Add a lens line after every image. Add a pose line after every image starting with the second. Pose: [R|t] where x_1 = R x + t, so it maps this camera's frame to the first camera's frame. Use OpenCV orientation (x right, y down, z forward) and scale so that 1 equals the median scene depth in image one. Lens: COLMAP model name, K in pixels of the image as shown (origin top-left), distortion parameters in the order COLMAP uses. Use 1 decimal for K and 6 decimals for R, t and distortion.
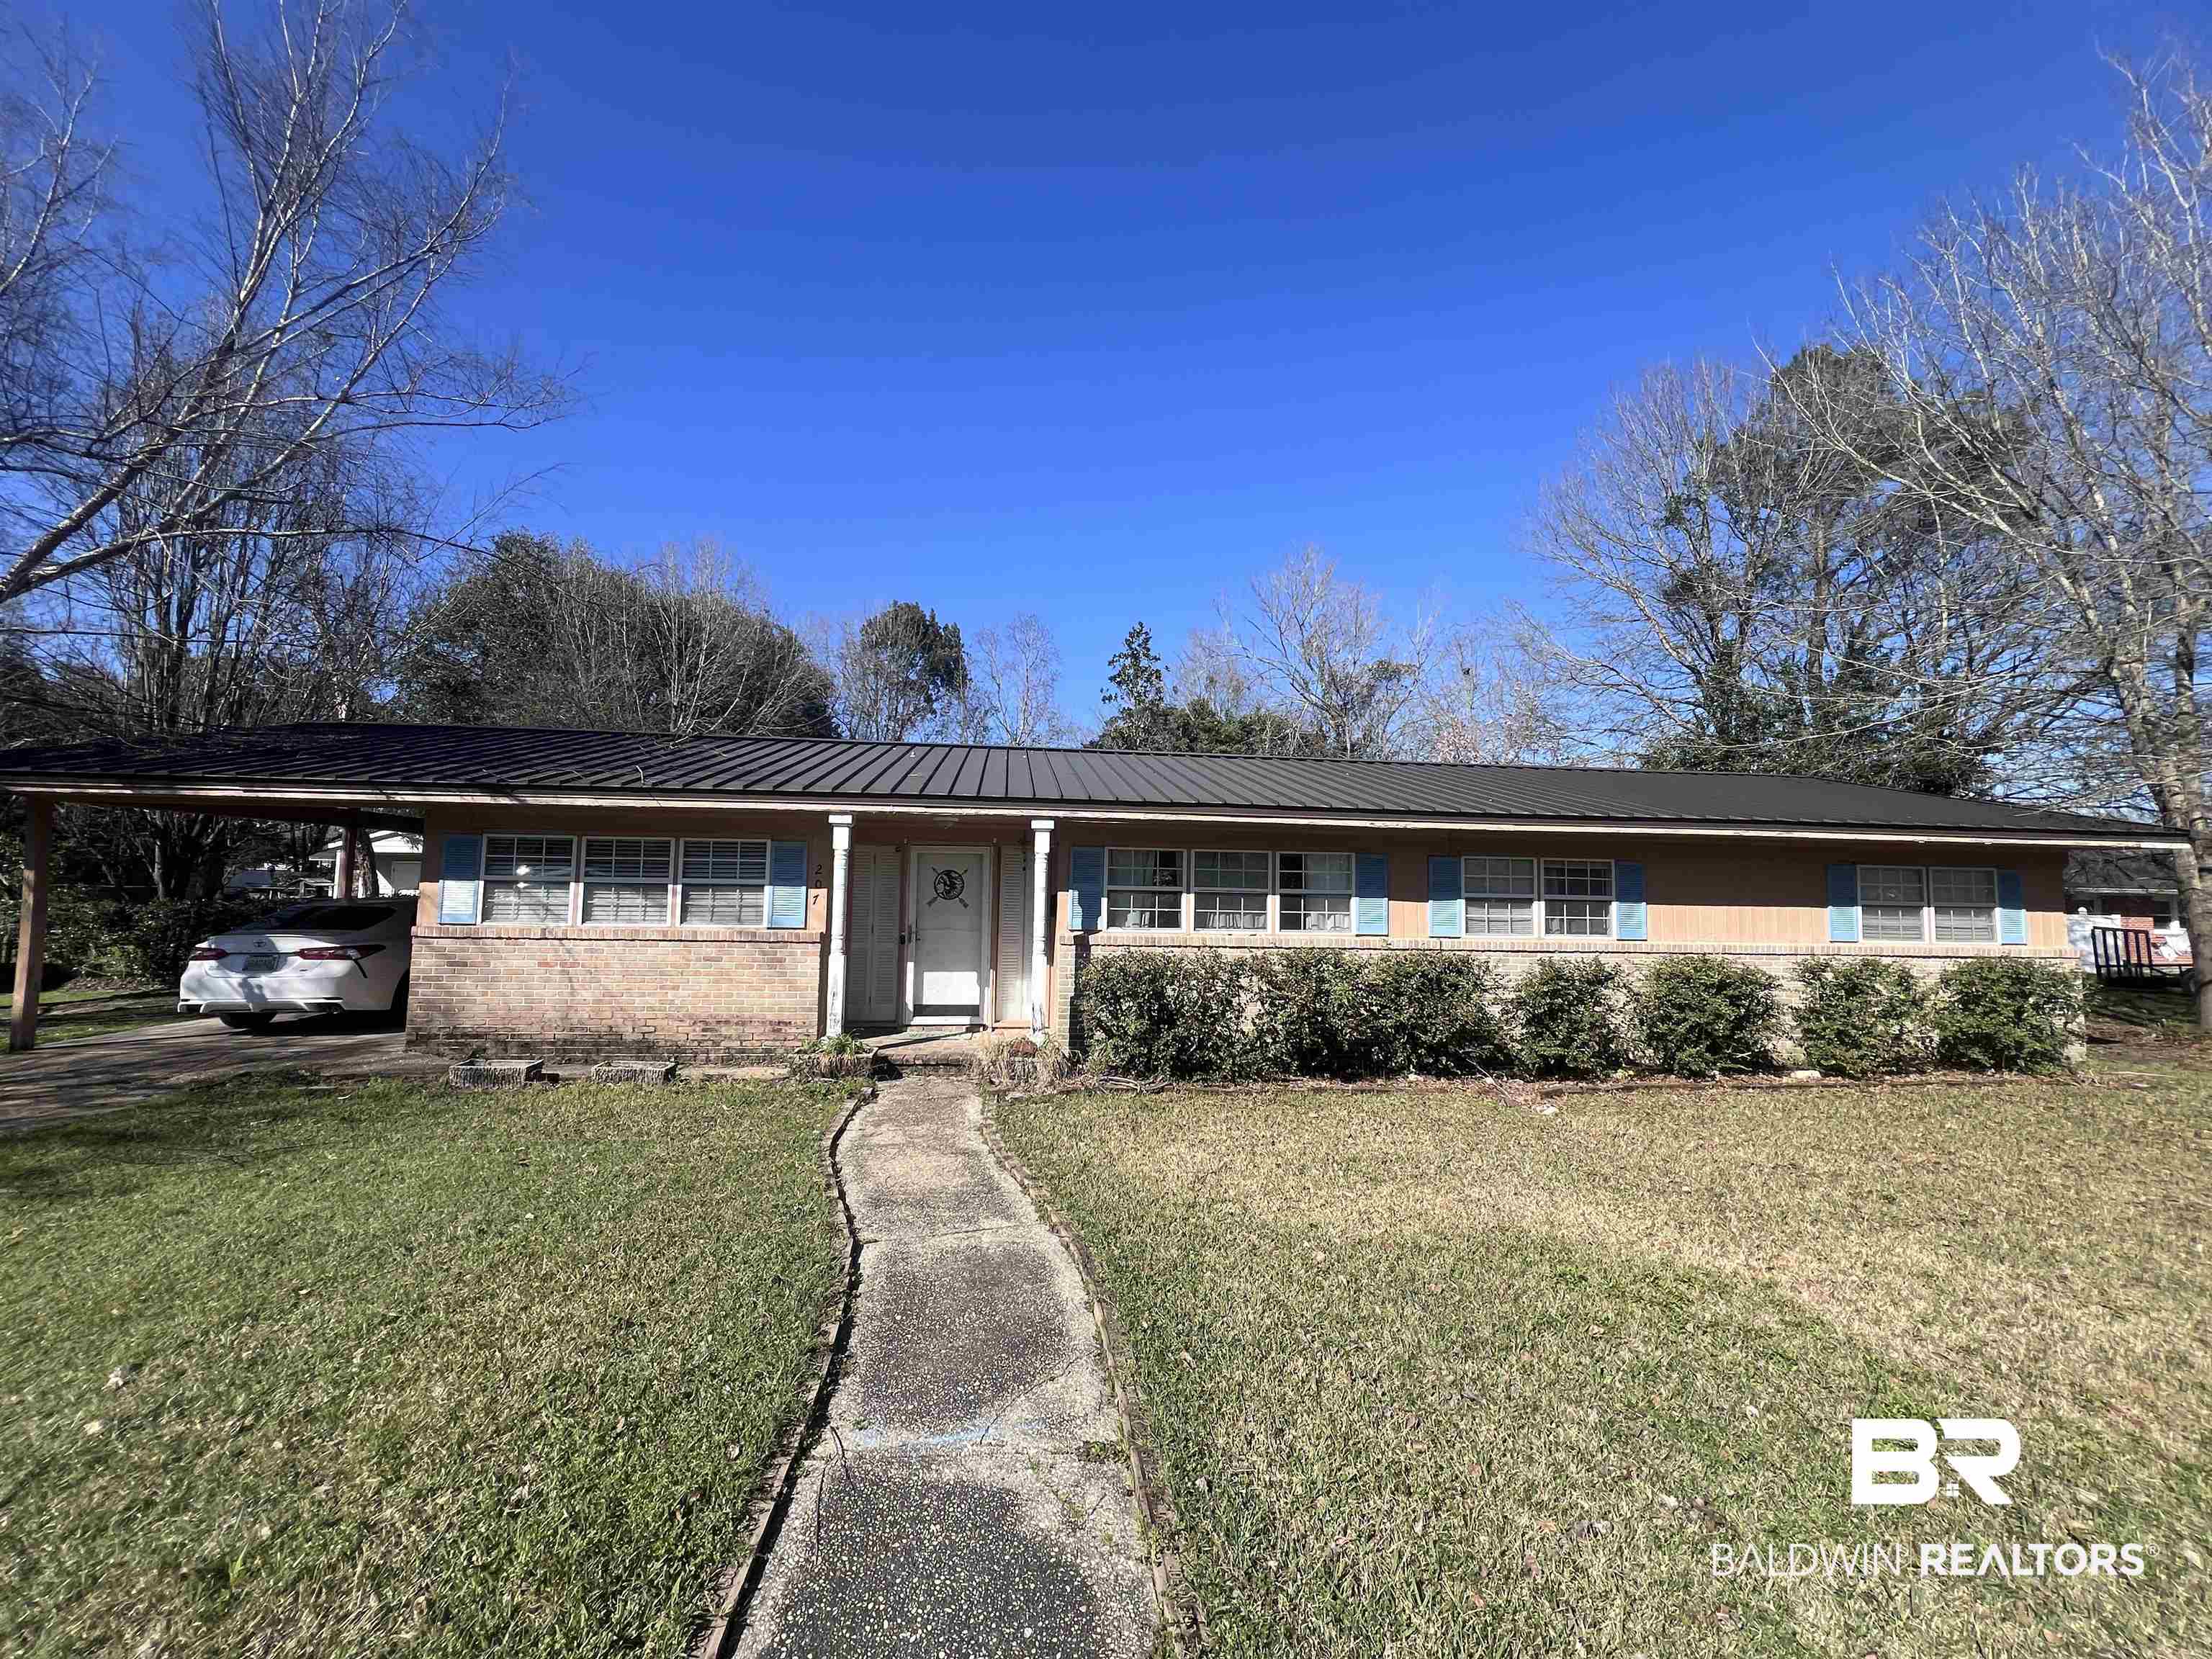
lens RADIAL K [[881.3, 0, 1095.2], [0, 881.3, 829.8], [0, 0, 1]] dist [-0.009833, 0.001935]
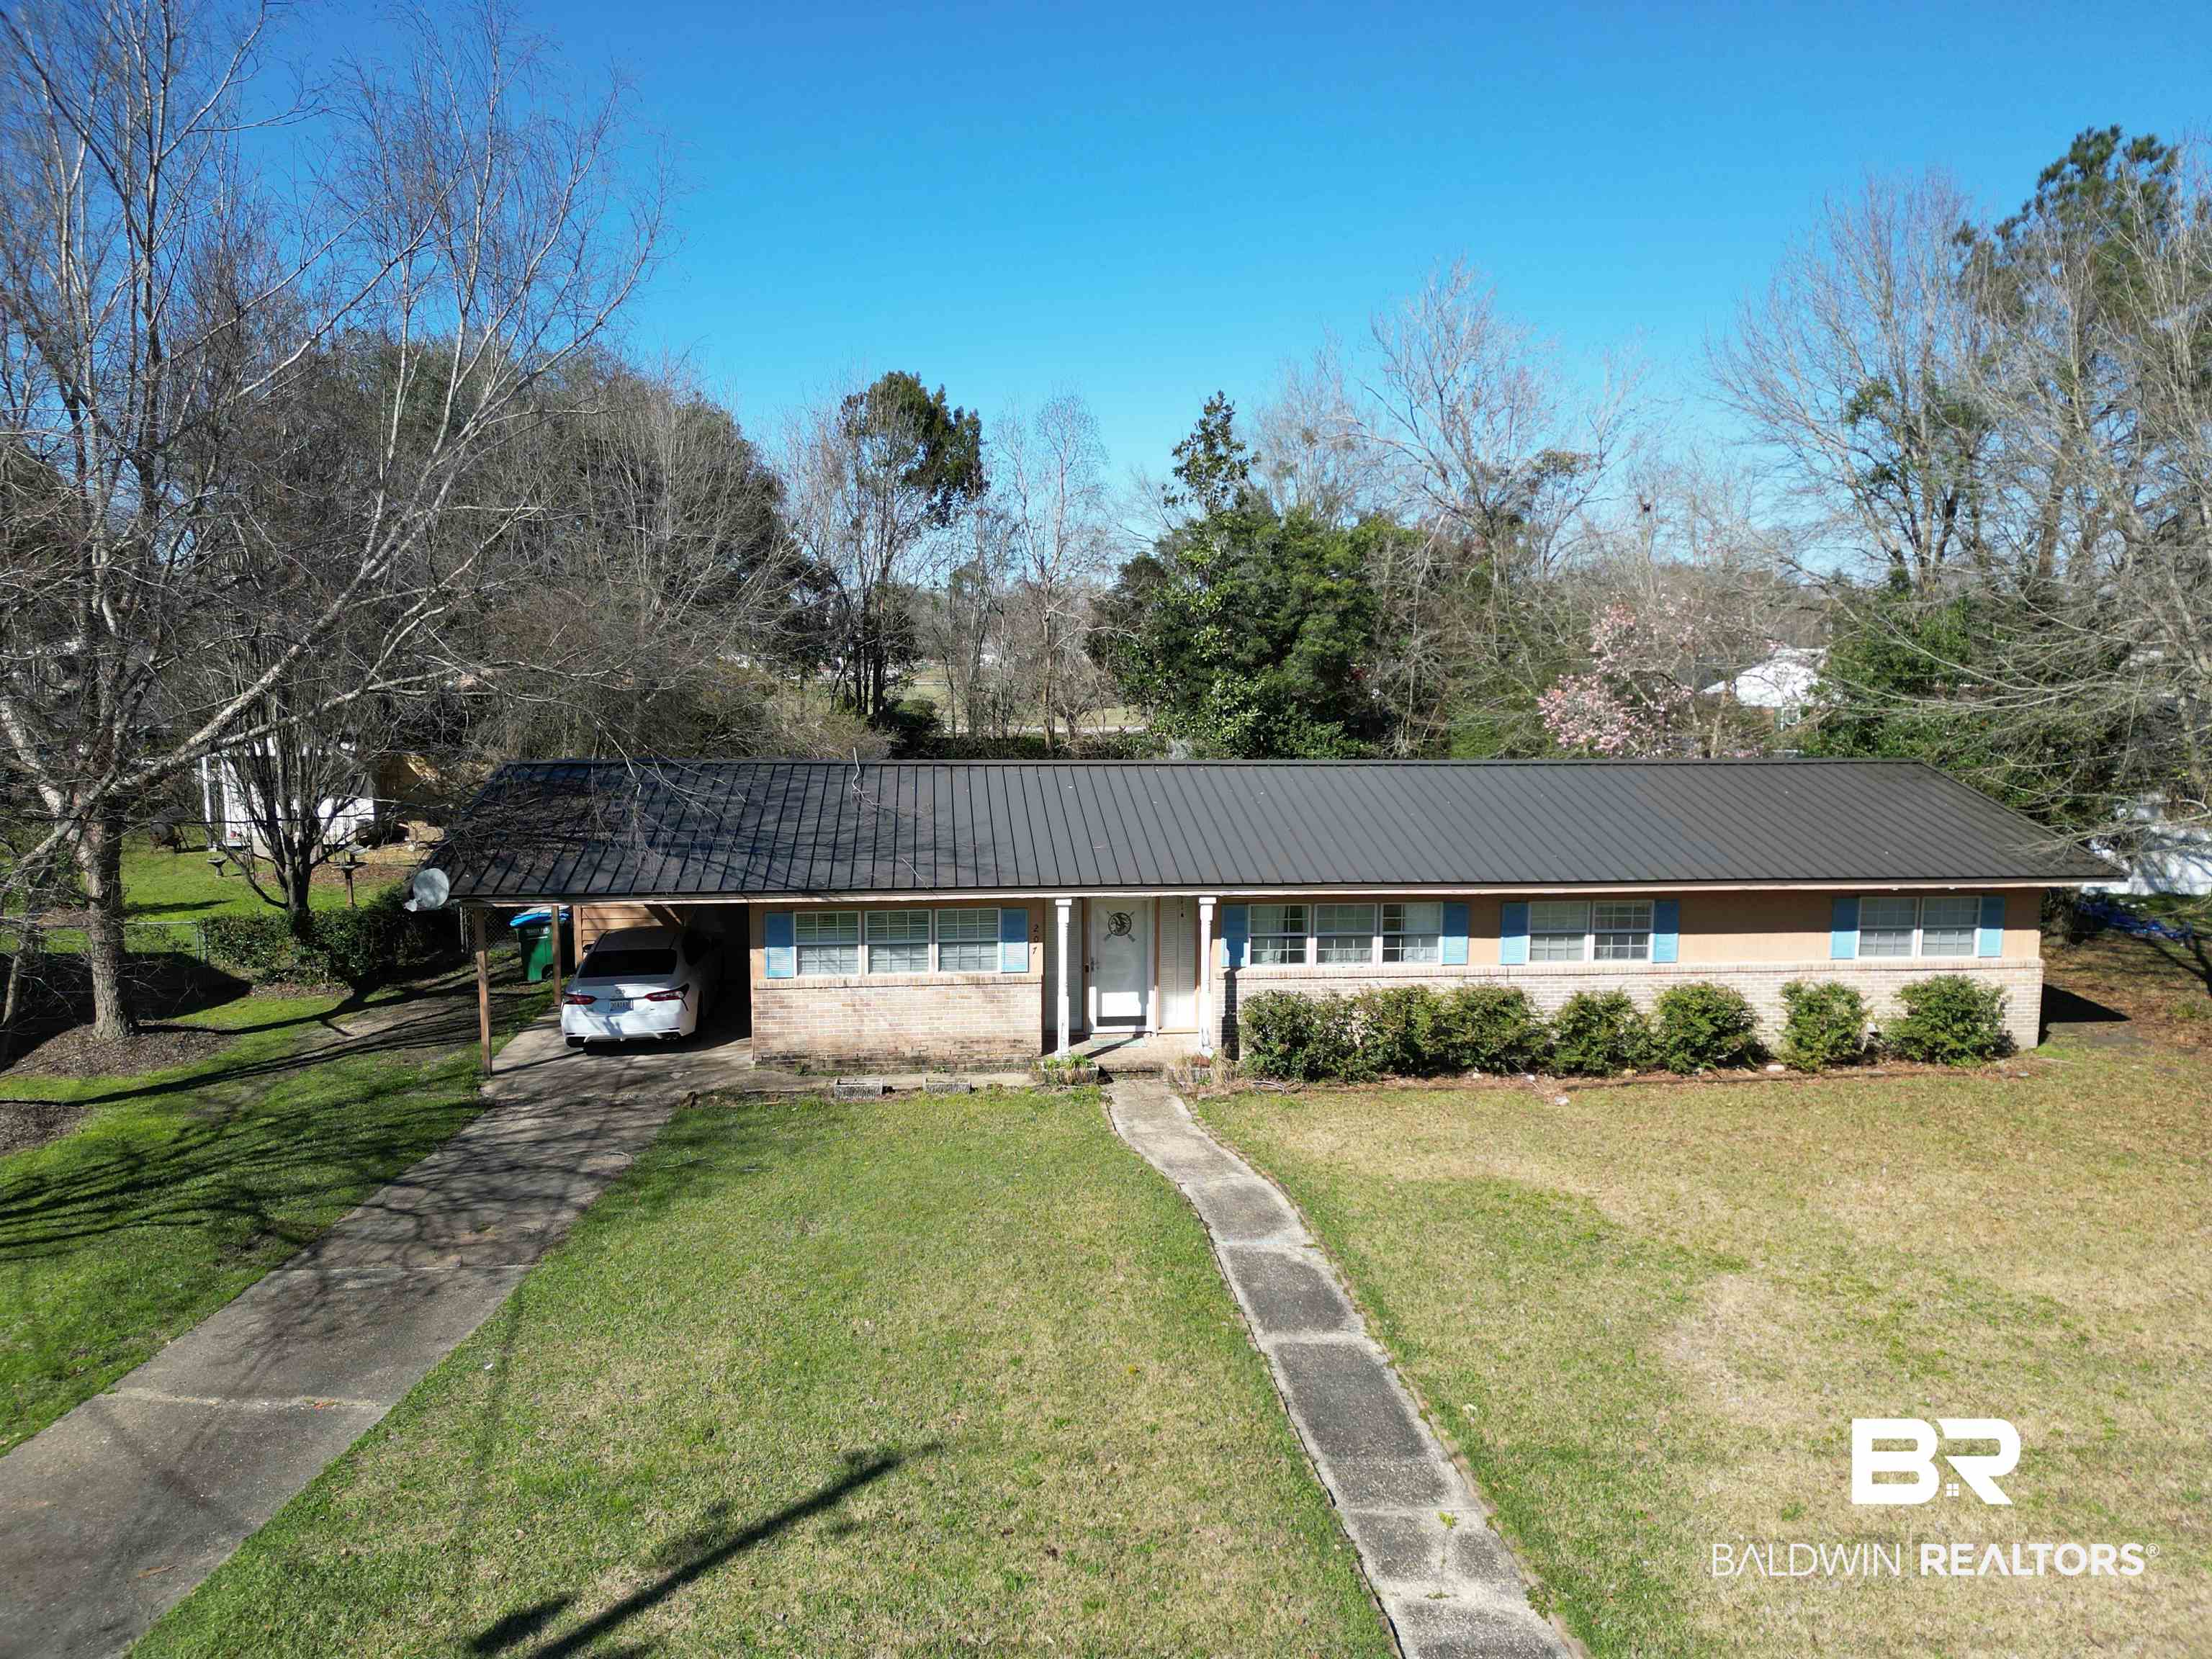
lens RADIAL K [[1546.6, 0, 1096.1], [0, 1546.6, 810.9], [0, 0, 1]] dist [0.046413, -0.042465]
pose [[0.999908, -0.012961, 0.003985, -0.234690], [0.012026, 0.983411, 0.180992, -0.561303], [-0.006265, -0.180927, 0.983477, -1.288251]]
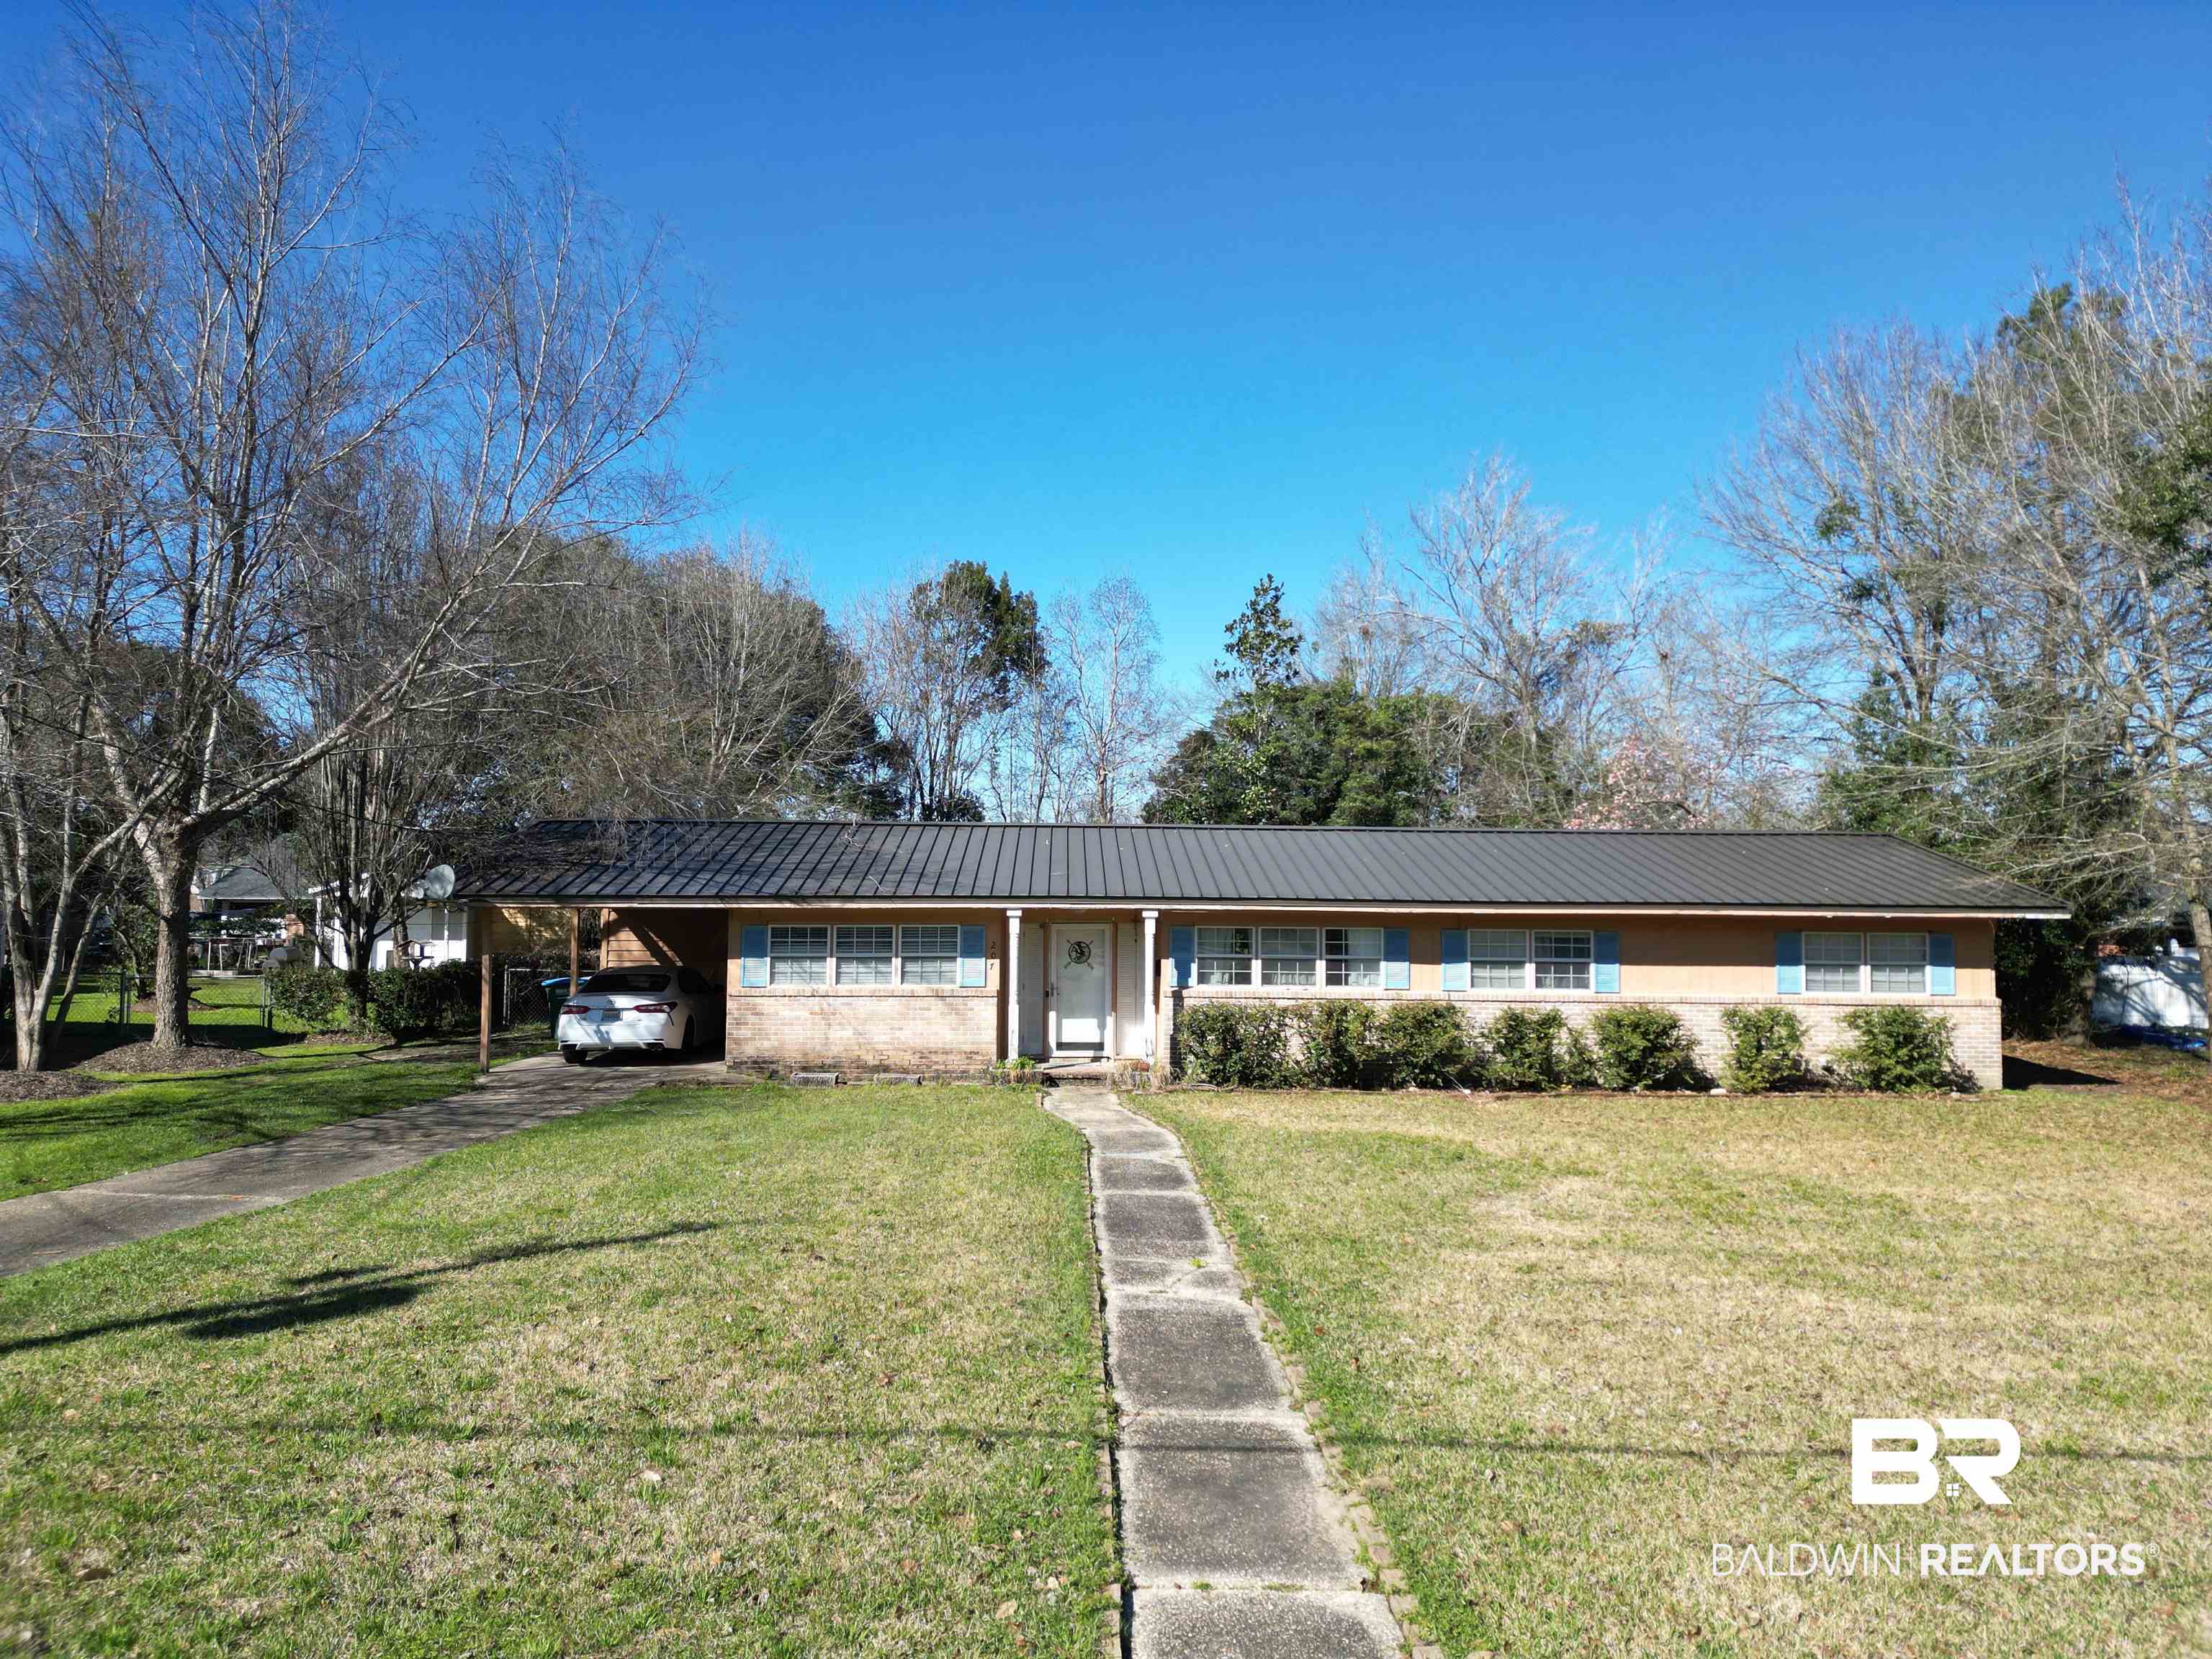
lens RADIAL K [[1546.6, 0, 1098.0], [0, 1546.6, 813.3], [0, 0, 1]] dist [0.046413, -0.042465]
pose [[0.996632, -0.015536, -0.080516, 0.059642], [0.016360, 0.999820, 0.009581, -0.192562], [0.080353, -0.010866, 0.996707, -1.497169]]
